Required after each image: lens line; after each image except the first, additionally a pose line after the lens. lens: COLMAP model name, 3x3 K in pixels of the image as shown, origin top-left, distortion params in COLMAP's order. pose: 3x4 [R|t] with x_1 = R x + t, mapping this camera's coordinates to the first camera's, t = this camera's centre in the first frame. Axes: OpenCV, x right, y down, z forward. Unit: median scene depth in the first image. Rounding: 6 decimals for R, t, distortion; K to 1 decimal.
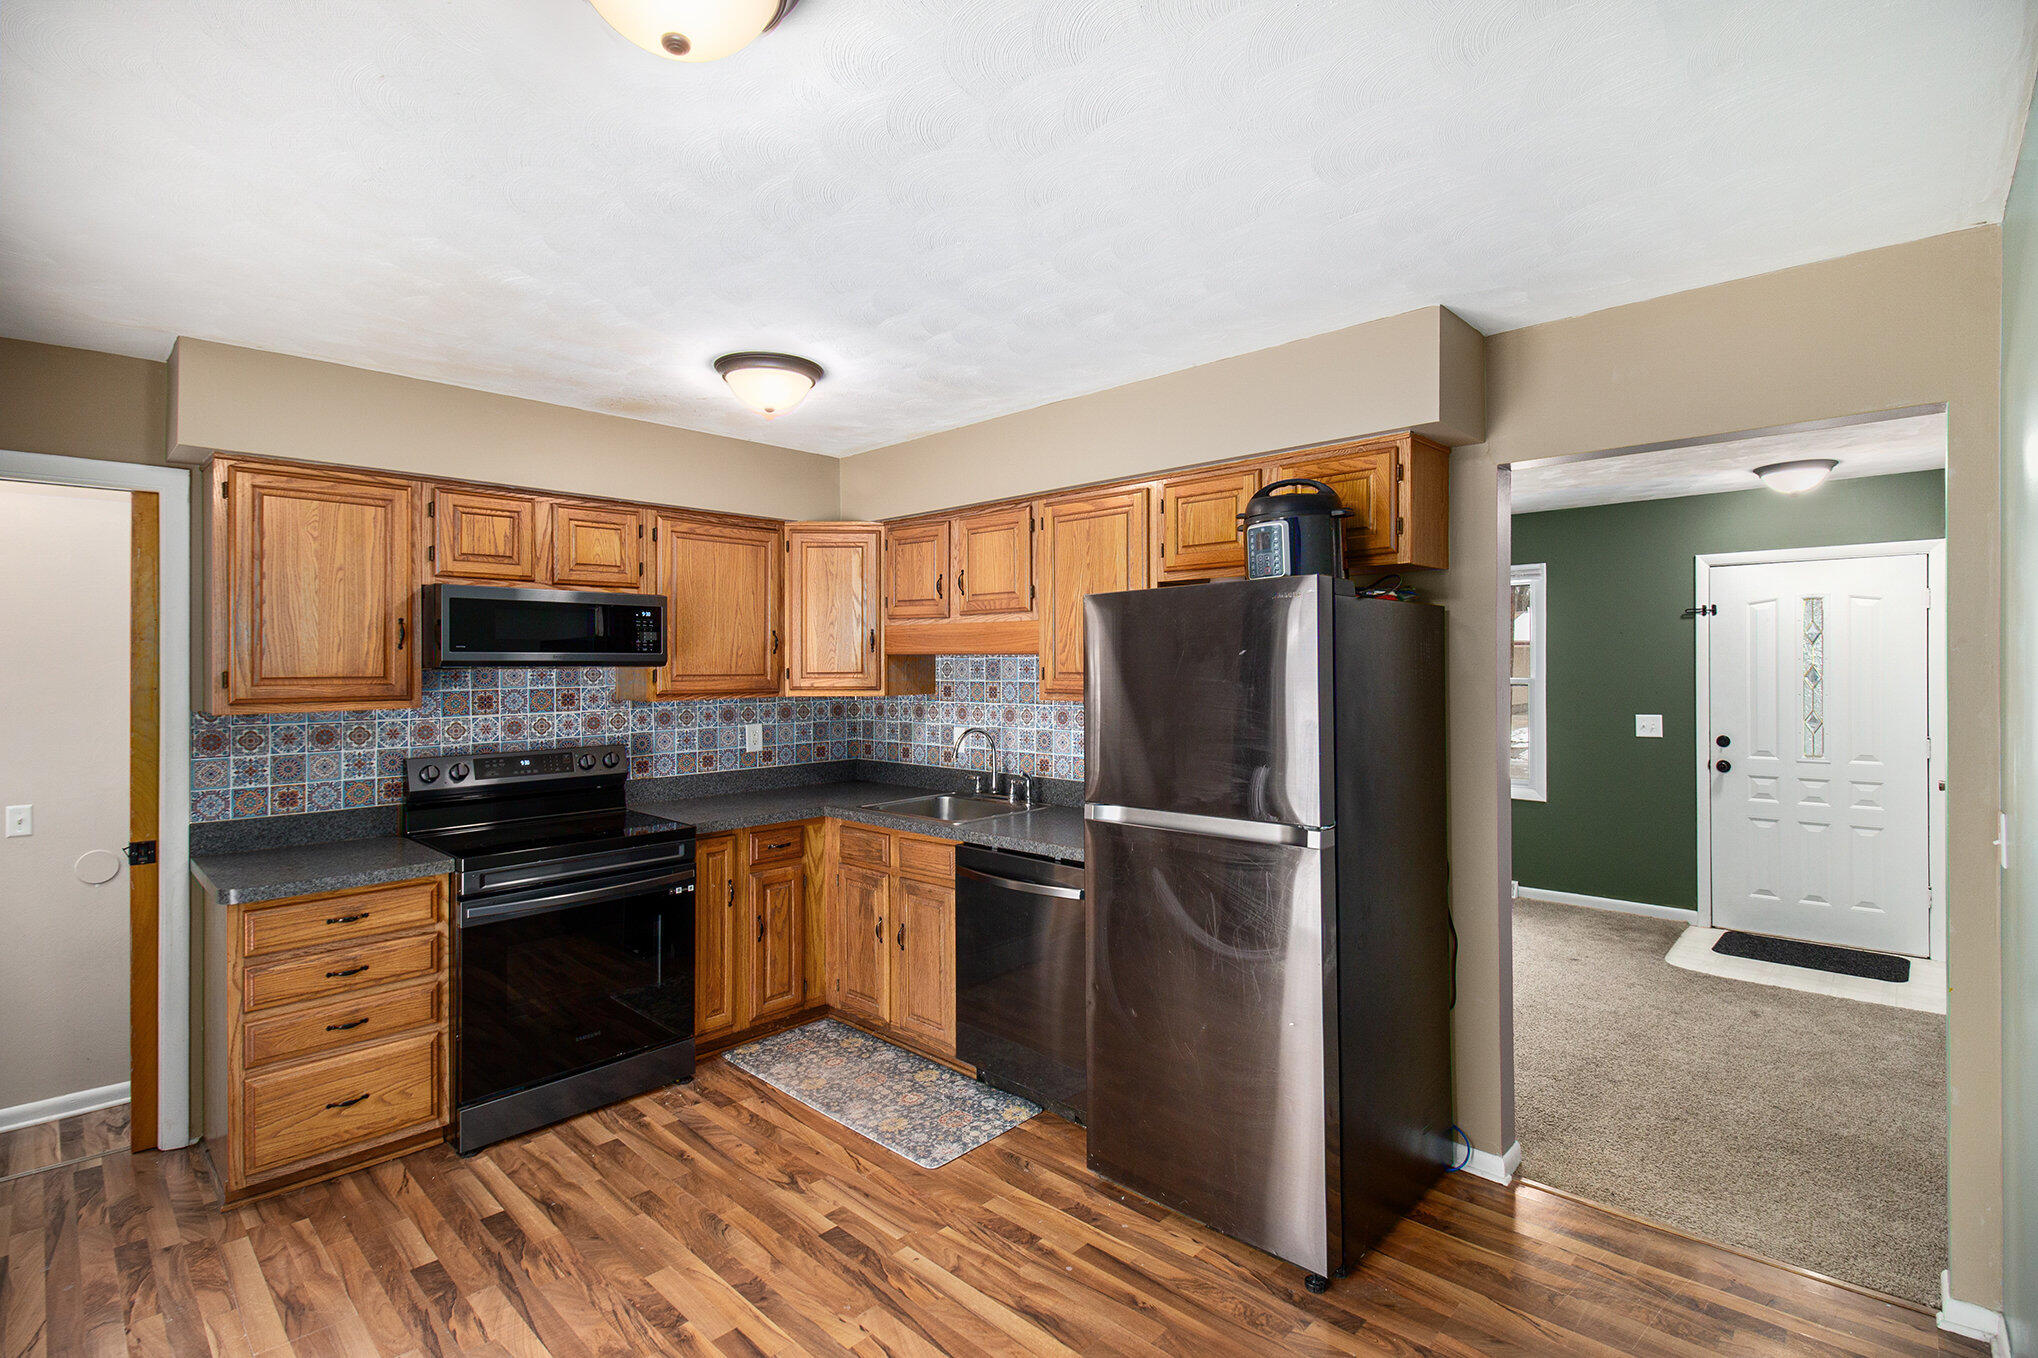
lens RADIAL K [[956.6, 0, 1036.9], [0, 956.6, 662.2], [0, 0, 1]] dist [-0.010516, -0.003182]
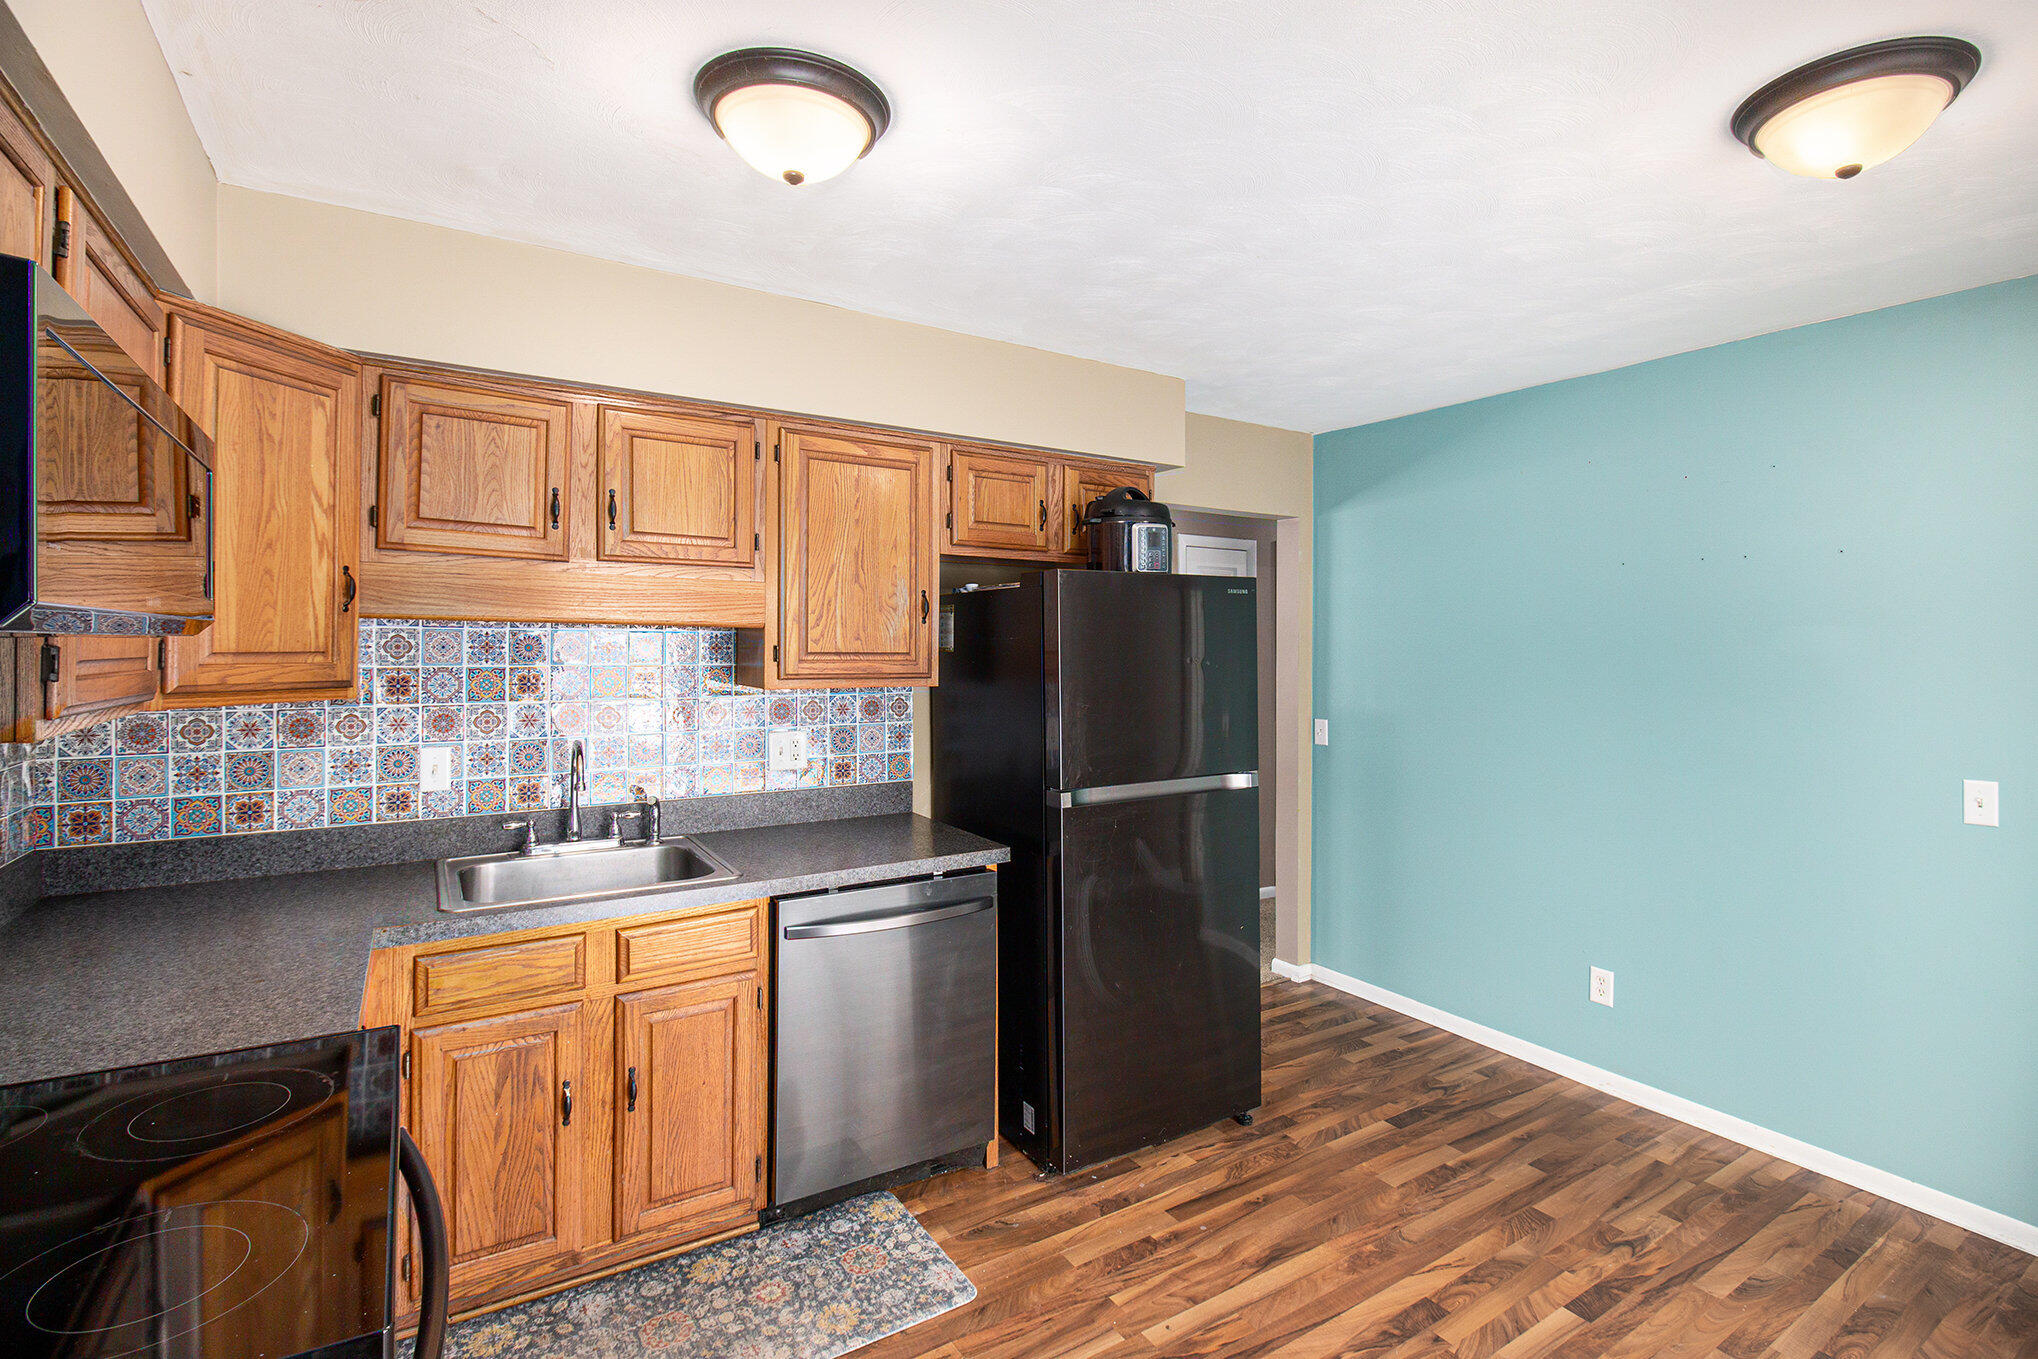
lens RADIAL K [[956.6, 0, 1030.7], [0, 956.6, 676.5], [0, 0, 1]] dist [-0.010516, -0.003182]
pose [[0.253879, -0.021386, 0.967000, -0.802922], [-0.010493, 0.999636, 0.024862, 0.010360], [-0.967179, -0.016458, 0.253562, 0.742842]]
